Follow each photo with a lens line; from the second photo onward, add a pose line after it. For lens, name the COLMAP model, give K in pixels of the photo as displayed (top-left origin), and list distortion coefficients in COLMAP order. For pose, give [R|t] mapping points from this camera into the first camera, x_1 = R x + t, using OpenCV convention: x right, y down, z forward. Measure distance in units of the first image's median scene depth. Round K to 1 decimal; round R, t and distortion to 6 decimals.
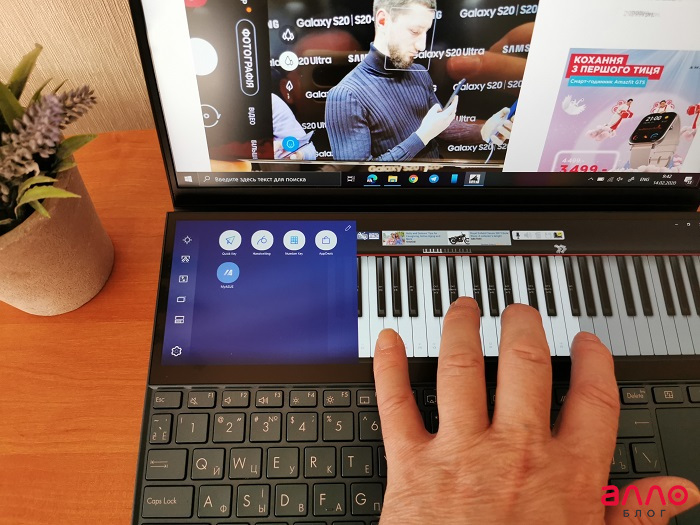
lens RADIAL K [[538.5, 0, 344.3], [0, 538.5, 272.6], [0, 0, 1]] dist [0.037896, -0.071698]
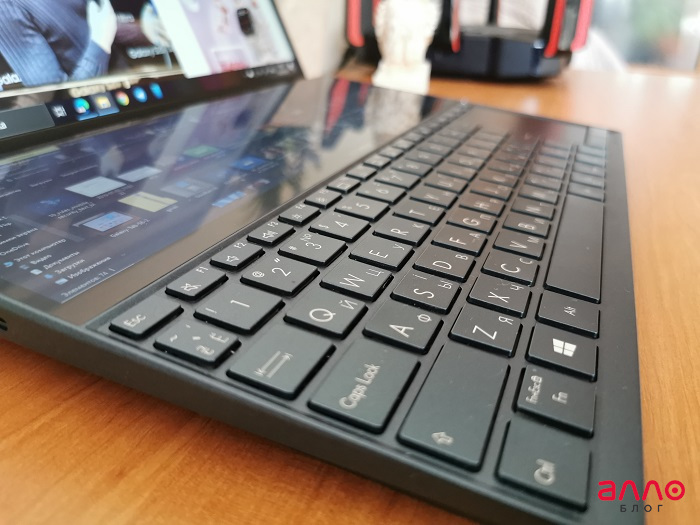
lens RADIAL K [[570.6, 0, 349.5], [0, 570.6, 269.2], [0, 0, 1]] dist [-0.010290, -0.043318]
pose [[0.401099, -0.408116, 0.820098, -0.565929], [0.823983, 0.551885, -0.128357, 0.372611], [-0.400215, 0.727231, 0.557641, 0.632387]]
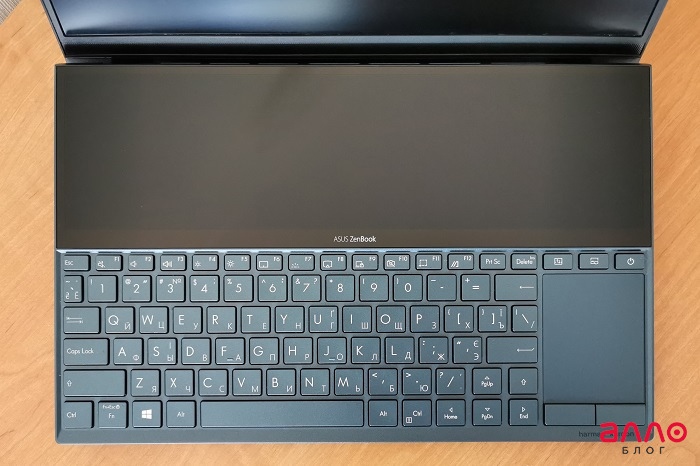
lens RADIAL K [[561.1, 0, 349.6], [0, 561.1, 232.9], [0, 0, 1]] dist [0.010578, 0.009449]
pose [[0.999757, 0.009284, -0.019993, 0.213284], [-0.001916, 0.940151, 0.340753, -0.182537], [0.021960, -0.340632, 0.939940, 0.000138]]
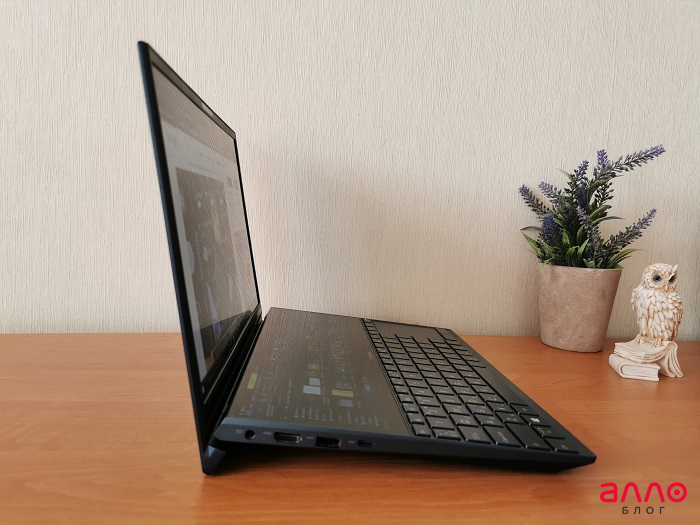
lens RADIAL K [[538.5, 0, 353.0], [0, 538.5, 260.2], [0, 0, 1]] dist [0.037896, -0.071698]
pose [[-0.057068, -0.112001, 0.992068, -1.274447], [0.886748, 0.450879, 0.101912, -0.141700], [-0.458717, 0.885530, 0.073586, 0.637645]]
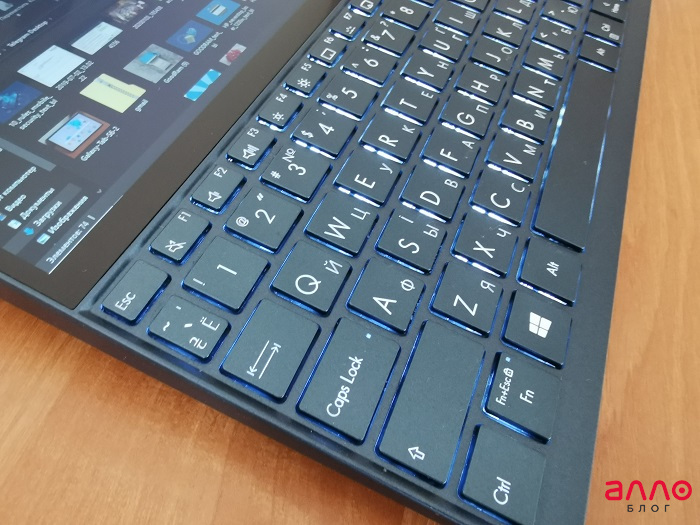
lens RADIAL K [[541.5, 0, 291.9], [0, 541.5, 262.9], [0, 0, 1]] dist [-0.004253, 0.004880]
pose [[0.441986, -0.718718, 0.536743, -0.450989], [0.794515, 0.591427, 0.137691, 0.244142], [-0.416405, 0.365593, 0.832435, 0.562053]]
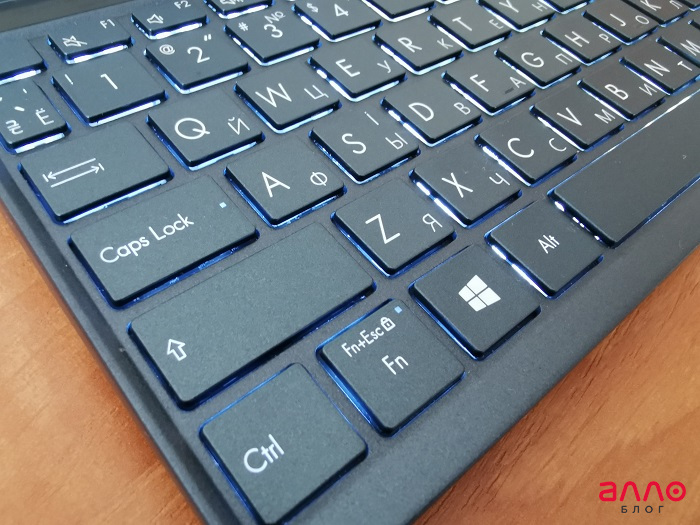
lens RADIAL K [[539.0, 0, 290.8], [0, 539.0, 265.4], [0, 0, 1]] dist [-0.007686, 0.014555]
pose [[0.786811, -0.449216, 0.423241, -0.359644], [0.529989, 0.843180, -0.090330, 0.444633], [-0.316290, 0.295386, 0.901503, 0.628453]]
